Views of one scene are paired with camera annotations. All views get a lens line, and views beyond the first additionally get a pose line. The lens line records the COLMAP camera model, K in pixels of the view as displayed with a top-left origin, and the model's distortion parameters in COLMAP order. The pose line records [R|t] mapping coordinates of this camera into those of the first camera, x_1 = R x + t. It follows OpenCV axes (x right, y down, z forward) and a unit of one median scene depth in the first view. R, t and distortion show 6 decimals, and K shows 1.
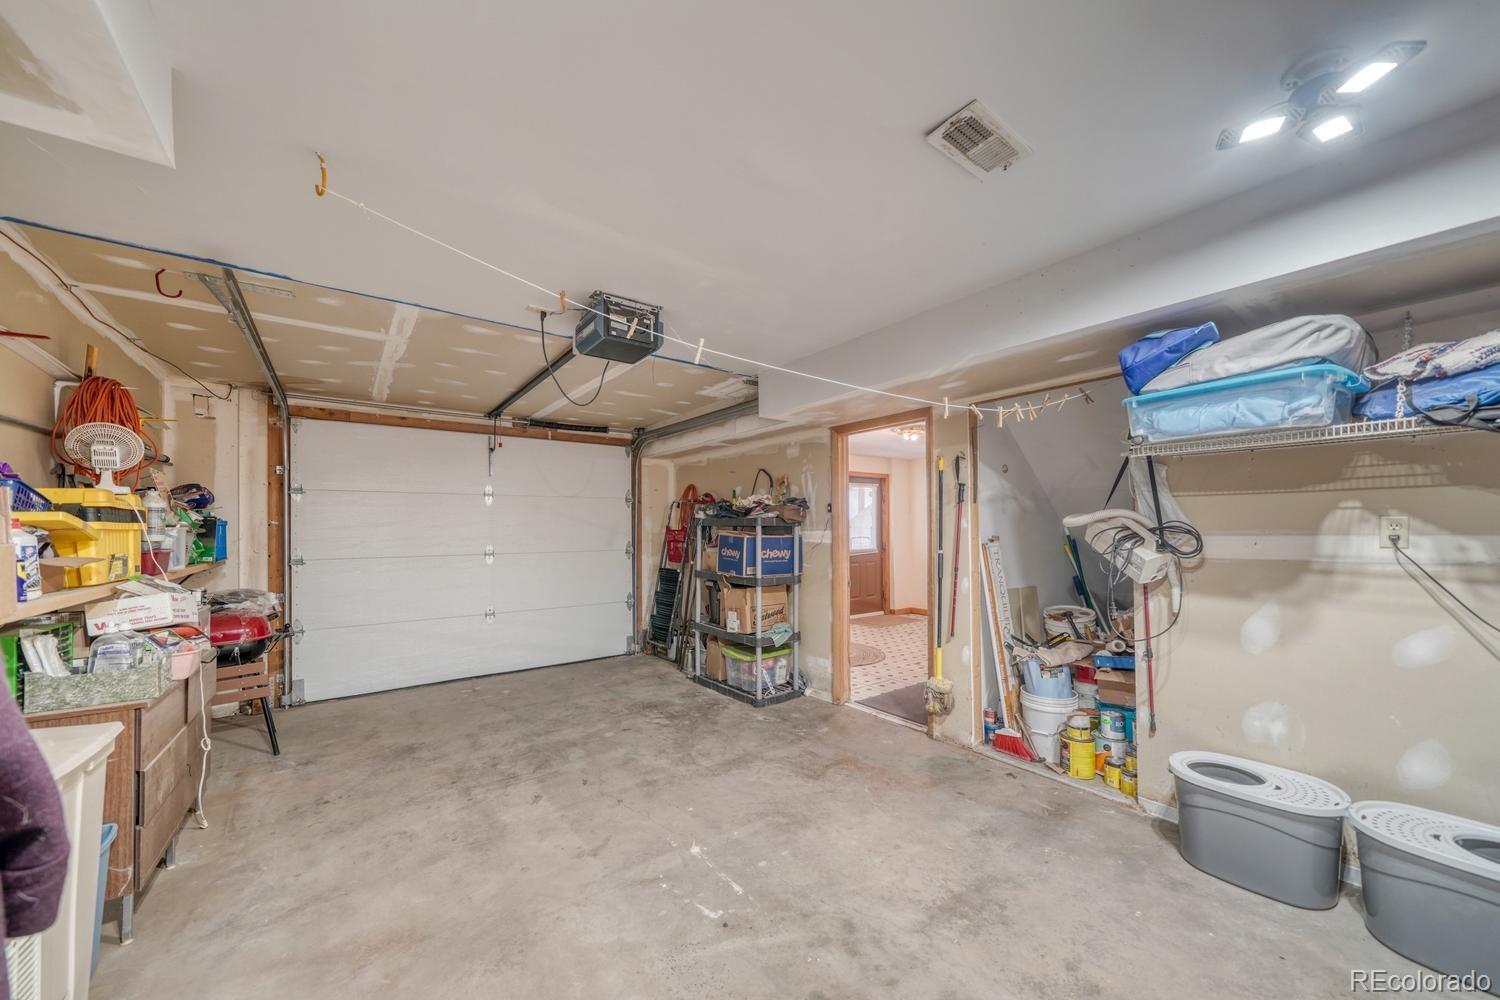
lens RADIAL K [[545.8, 0, 749.2], [0, 545.8, 527.3], [0, 0, 1]] dist [-0.000829, -0.000036]
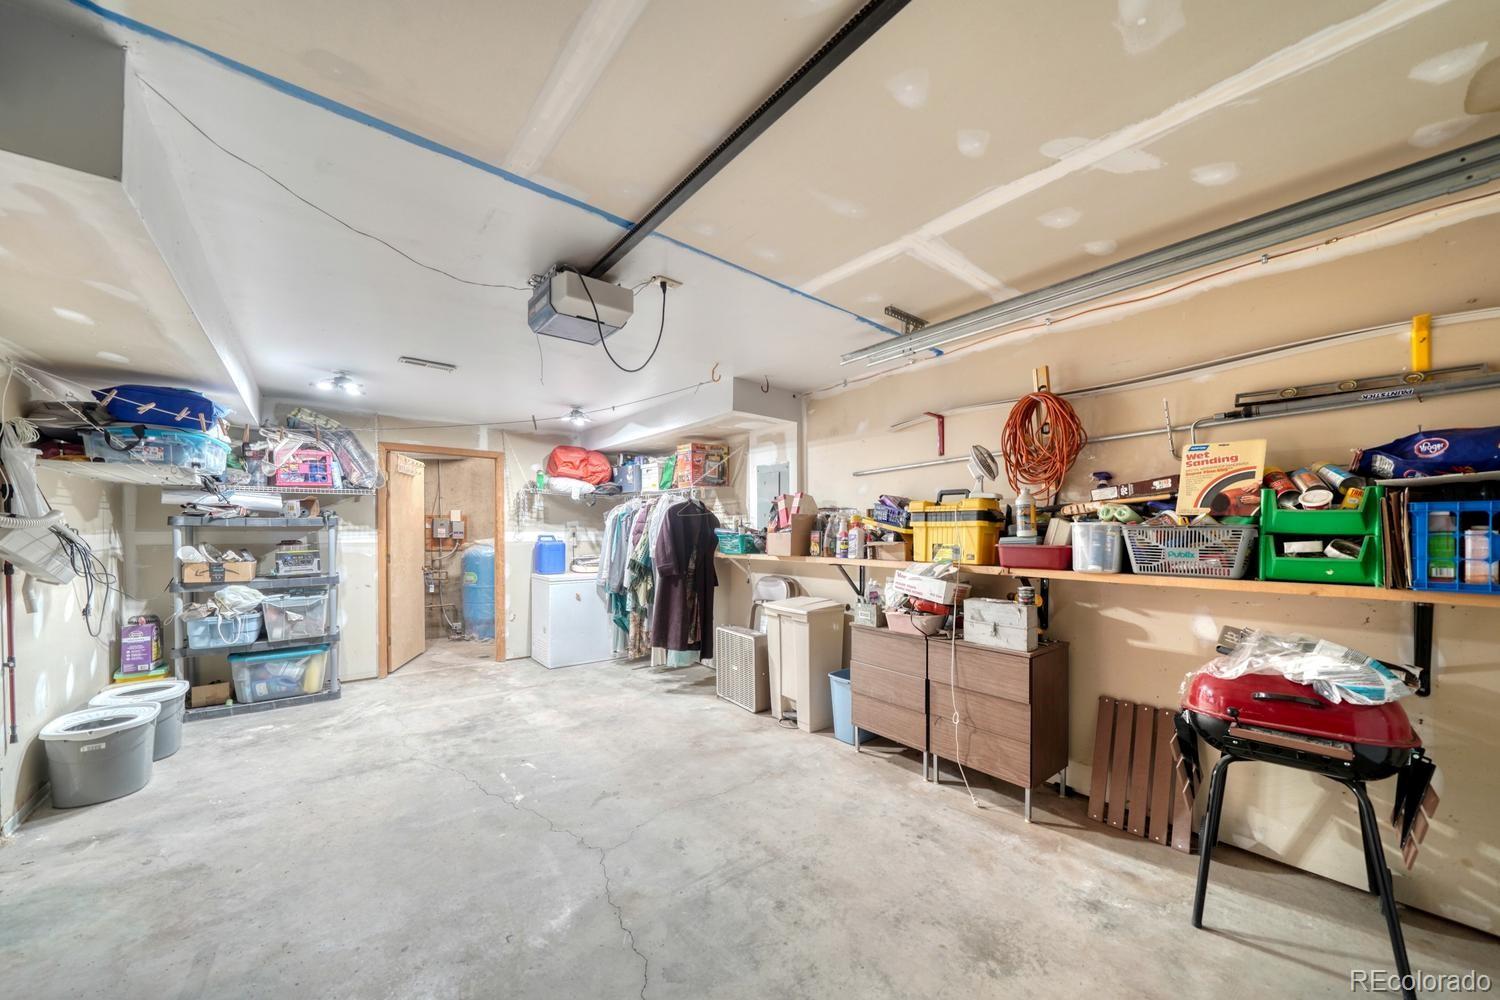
lens RADIAL K [[523.4, 0, 748.7], [0, 523.4, 529.9], [0, 0, 1]] dist [-0.000421, -0.000014]
pose [[-0.998961, 0.007705, -0.044922, -0.446328], [0.007955, 0.999954, -0.005385, 0.012760], [0.044879, -0.005736, -0.998976, 1.749935]]
